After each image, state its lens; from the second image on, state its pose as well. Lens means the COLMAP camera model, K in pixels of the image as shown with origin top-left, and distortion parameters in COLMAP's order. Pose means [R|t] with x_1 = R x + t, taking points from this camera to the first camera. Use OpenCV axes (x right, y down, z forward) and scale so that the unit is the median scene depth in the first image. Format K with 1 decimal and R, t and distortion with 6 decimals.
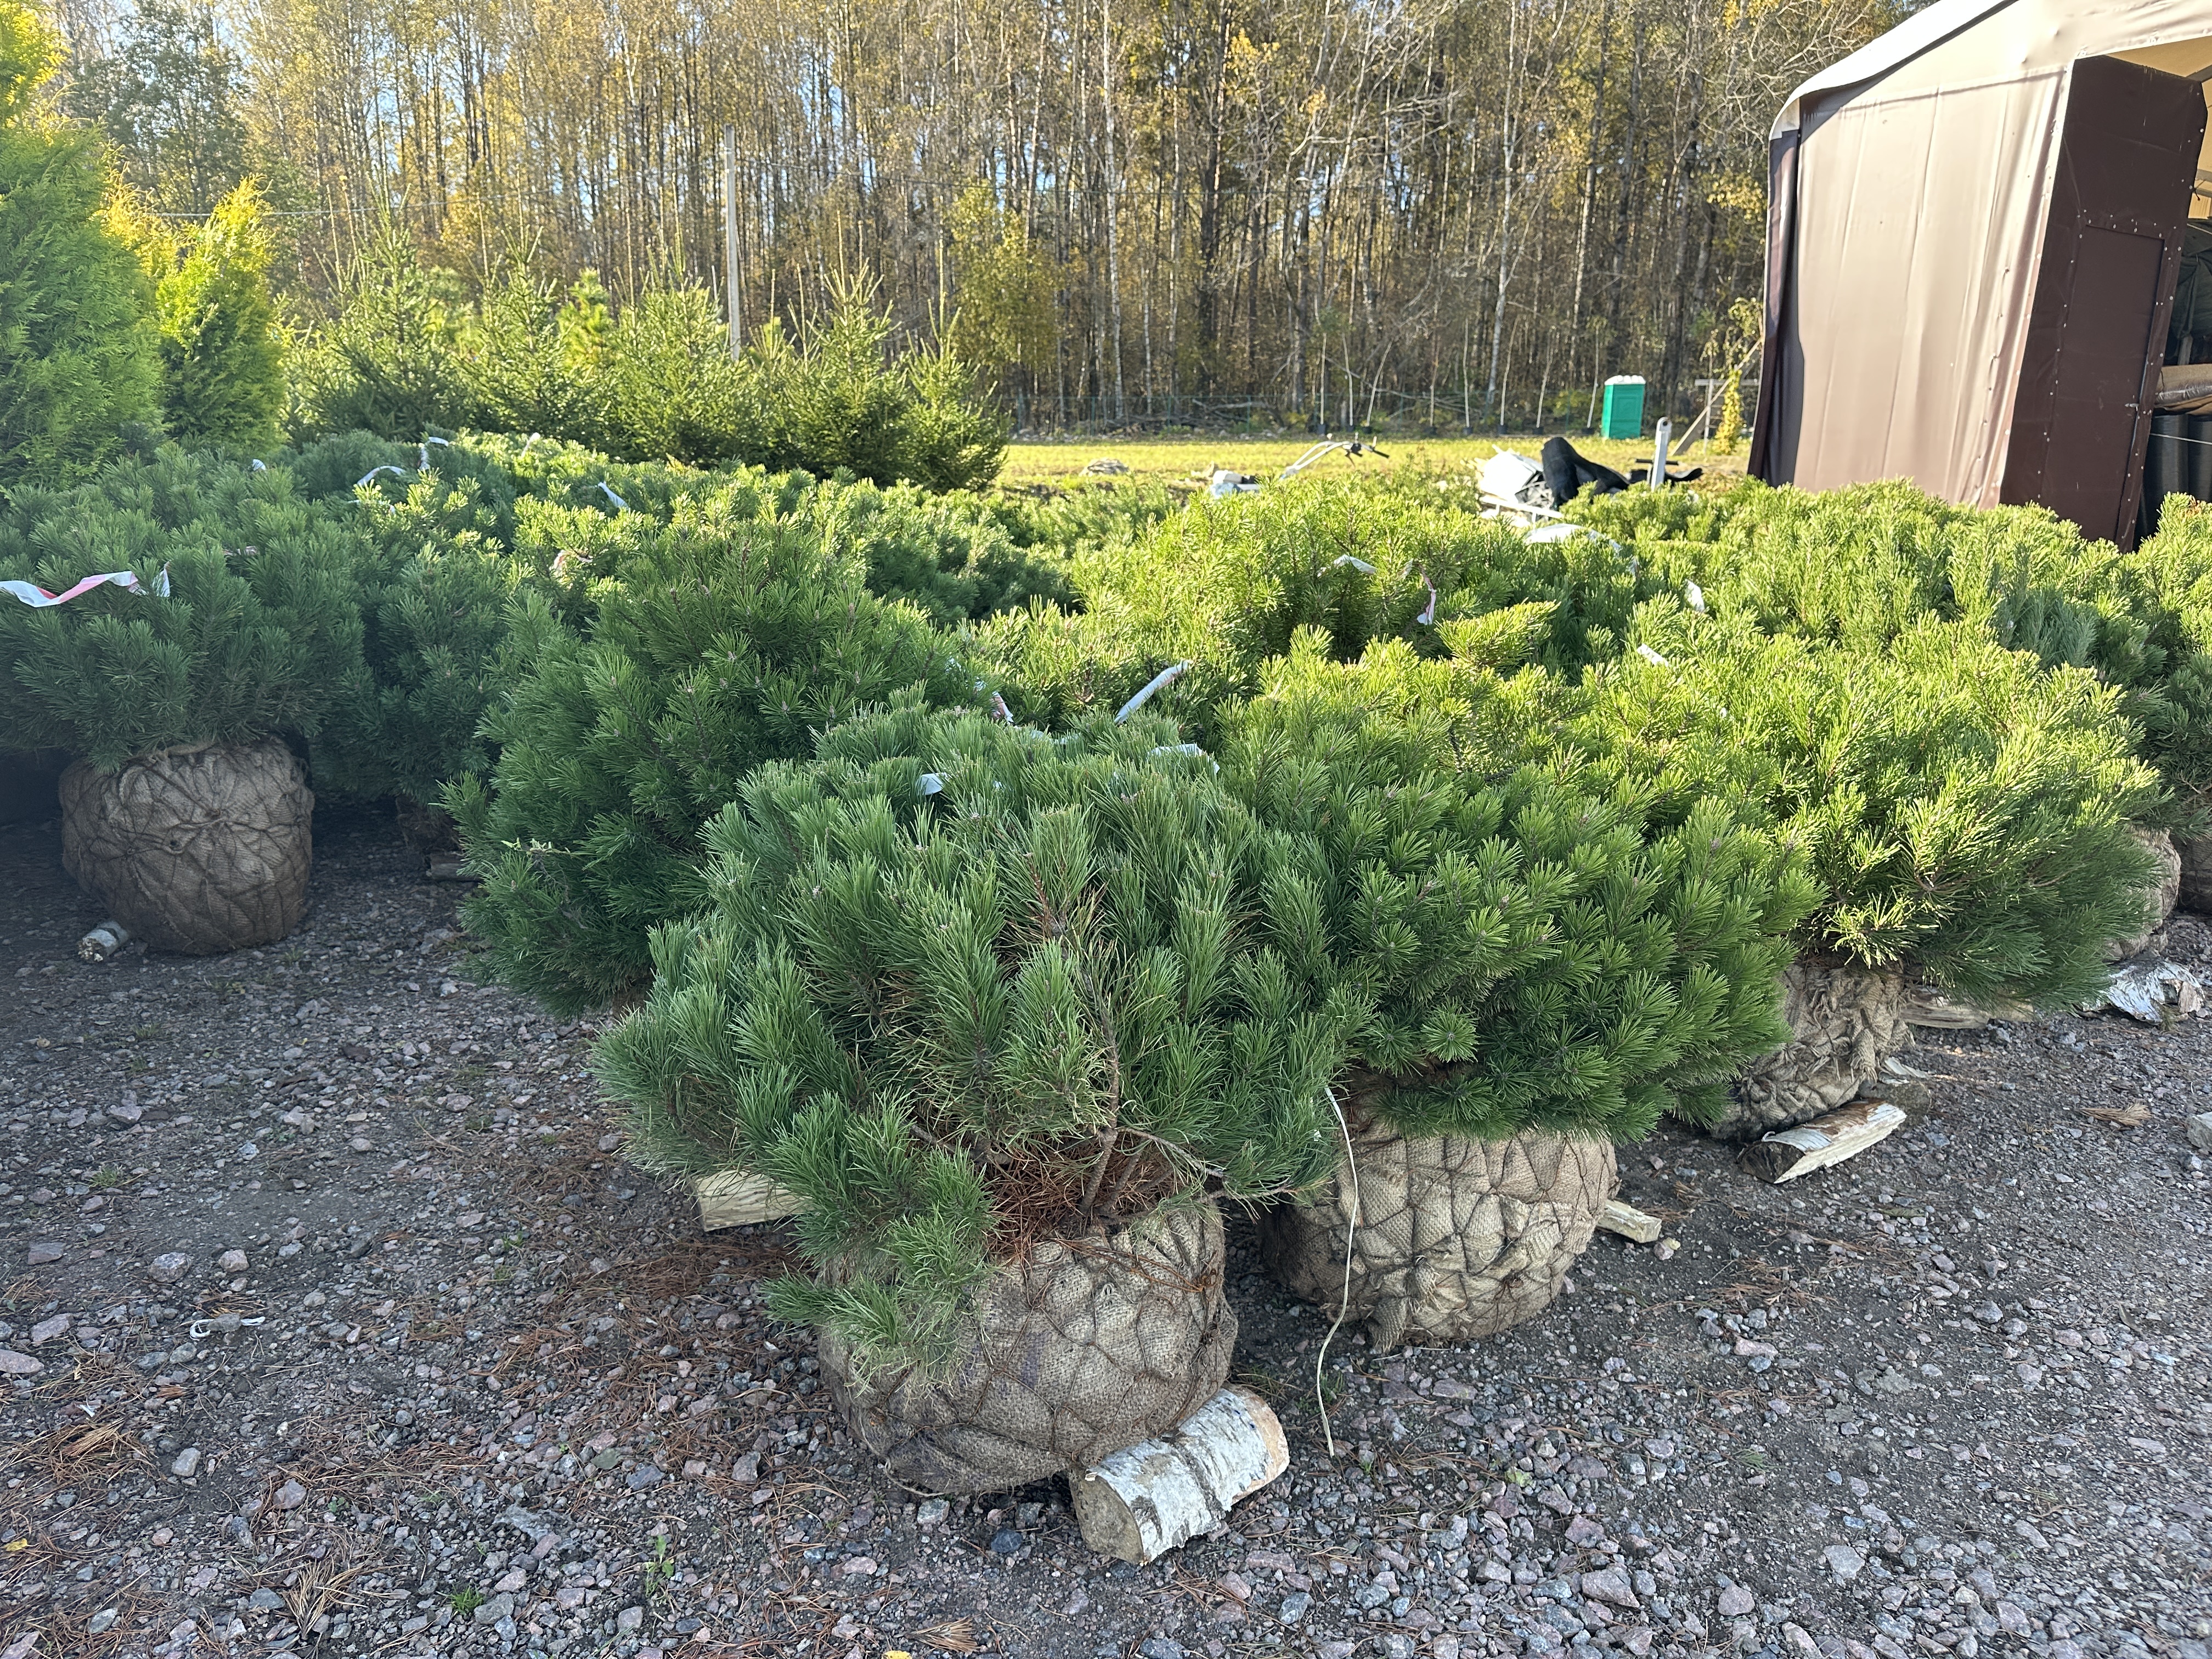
lens RADIAL K [[1553.3, 0, 1131.1], [0, 1553.3, 827.0], [0, 0, 1]] dist [0.029224, -0.037135]
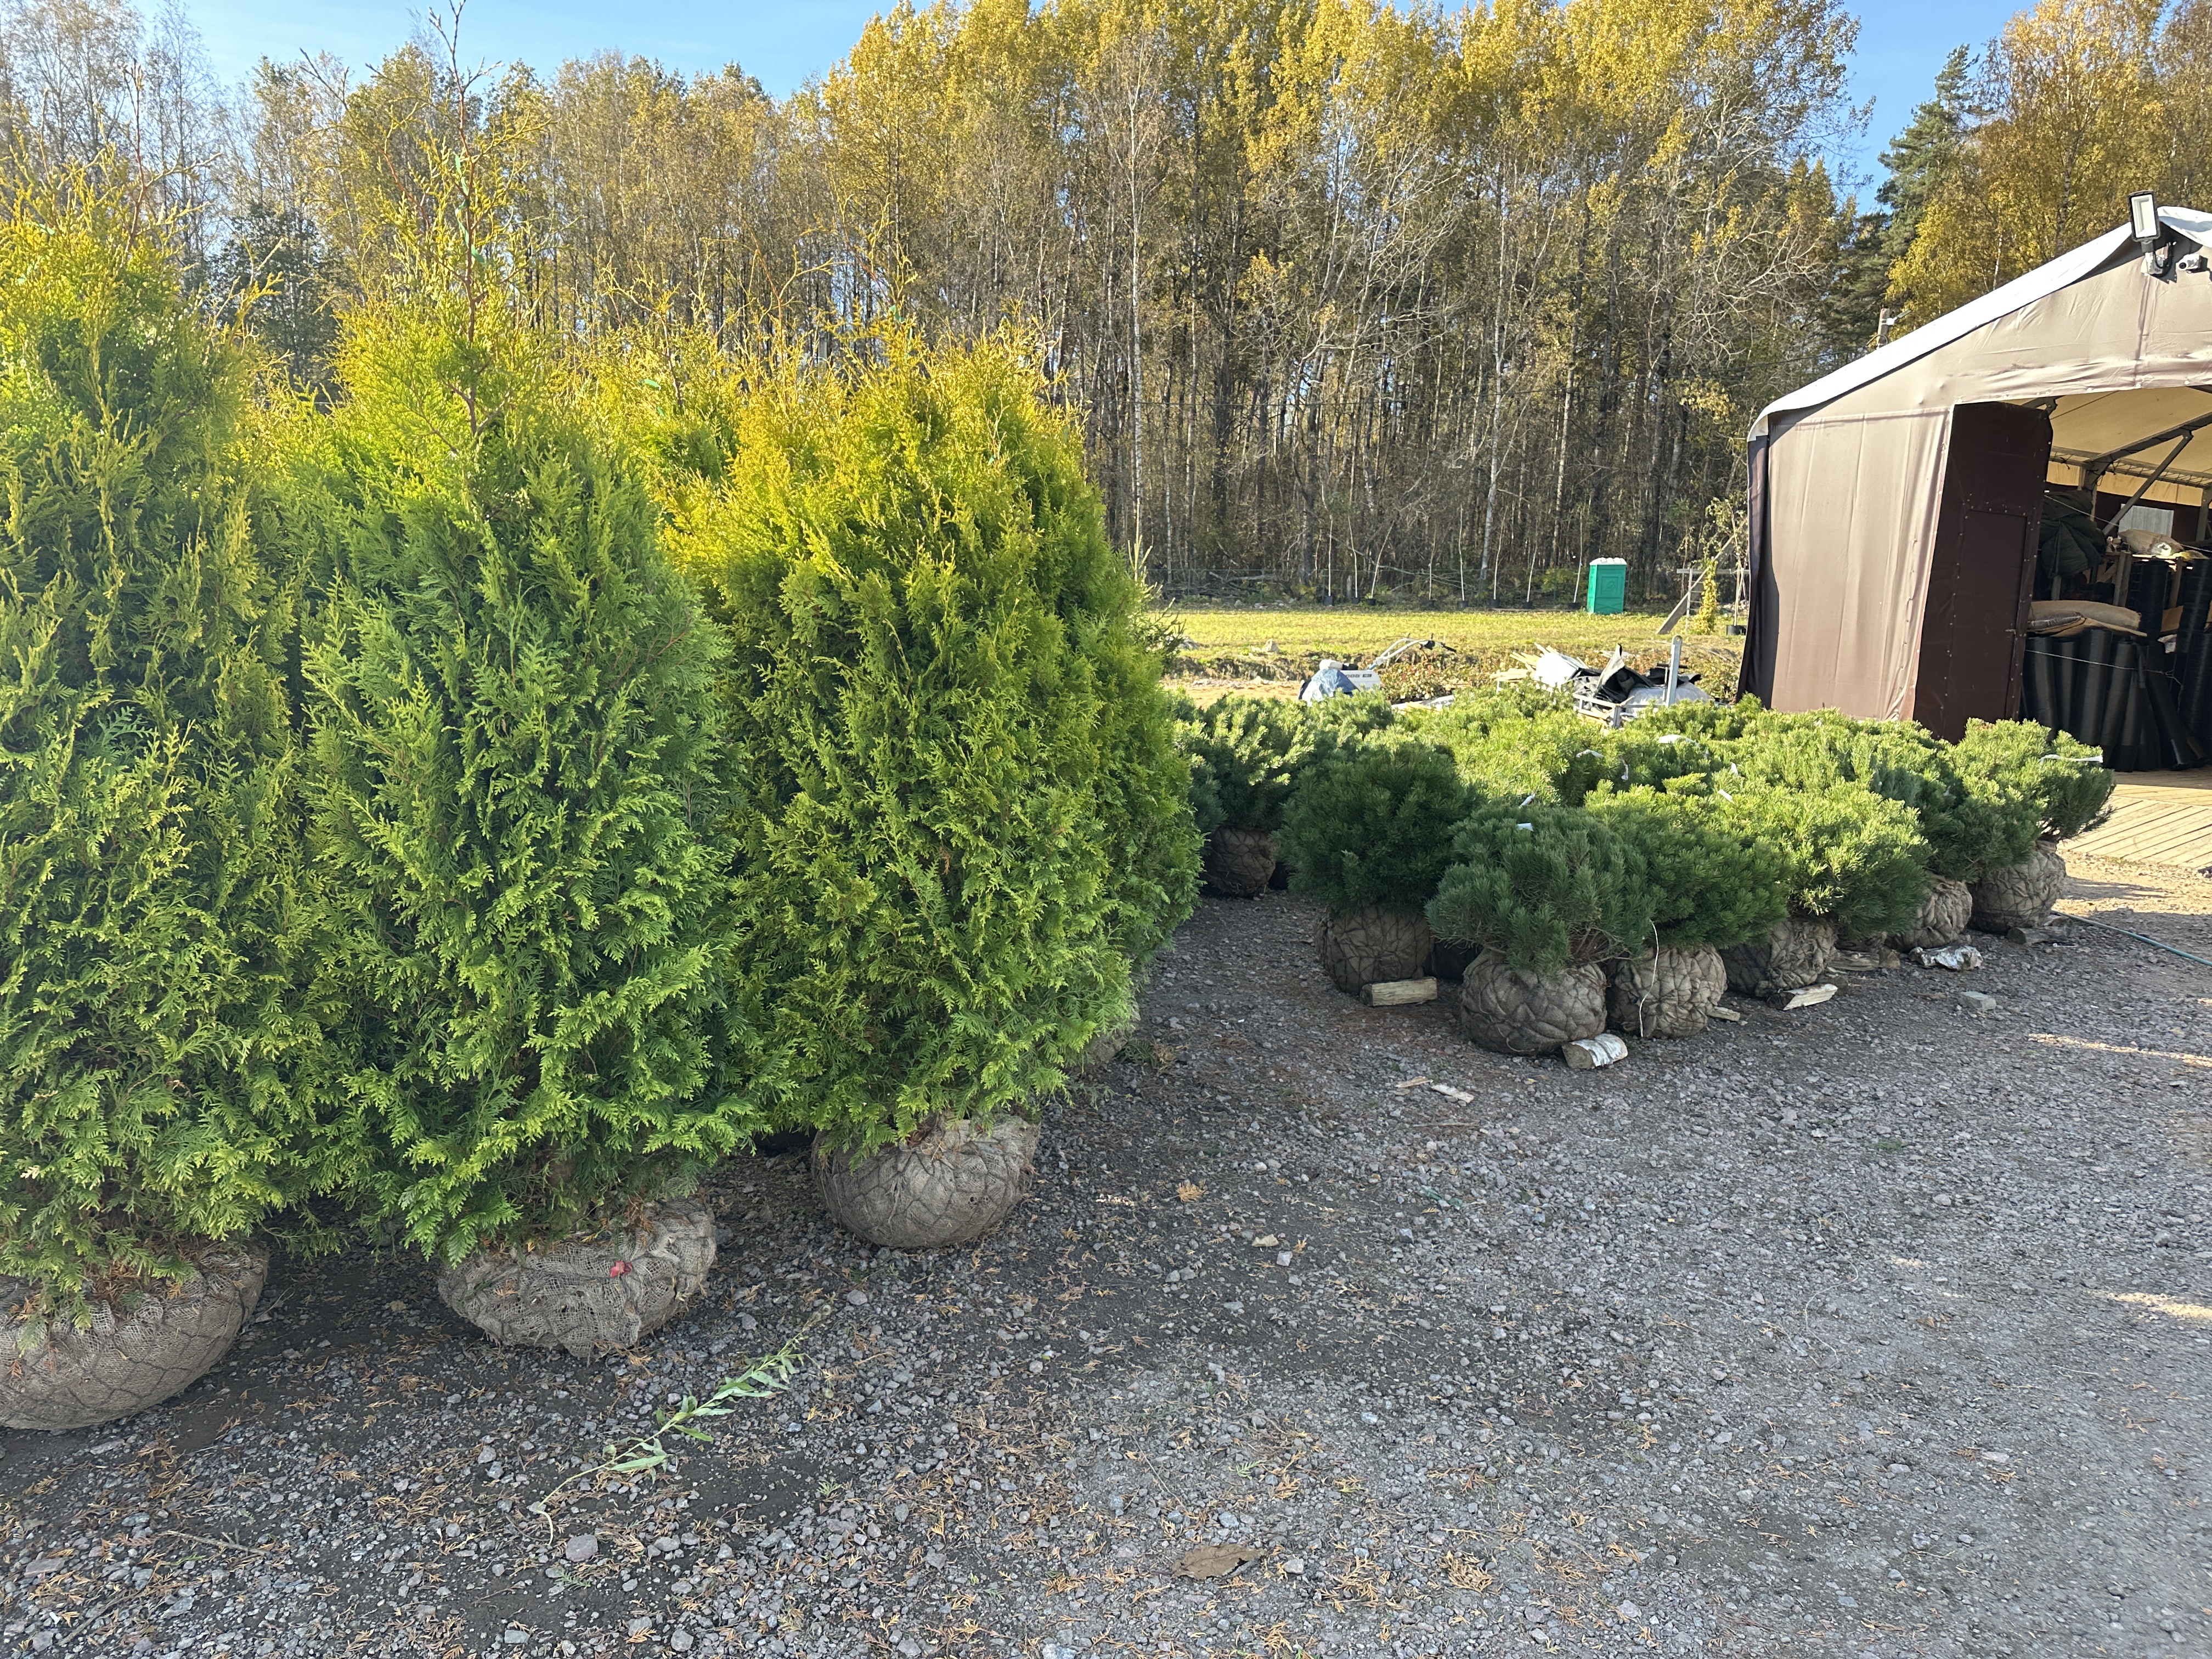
lens RADIAL K [[1553.3, 0, 1131.1], [0, 1553.3, 827.0], [0, 0, 1]] dist [0.029224, -0.037135]
pose [[0.999876, 0.010811, 0.011487, -0.481683], [-0.009638, 0.995167, -0.097721, 0.145602], [-0.012488, 0.097598, 0.995148, -1.088724]]
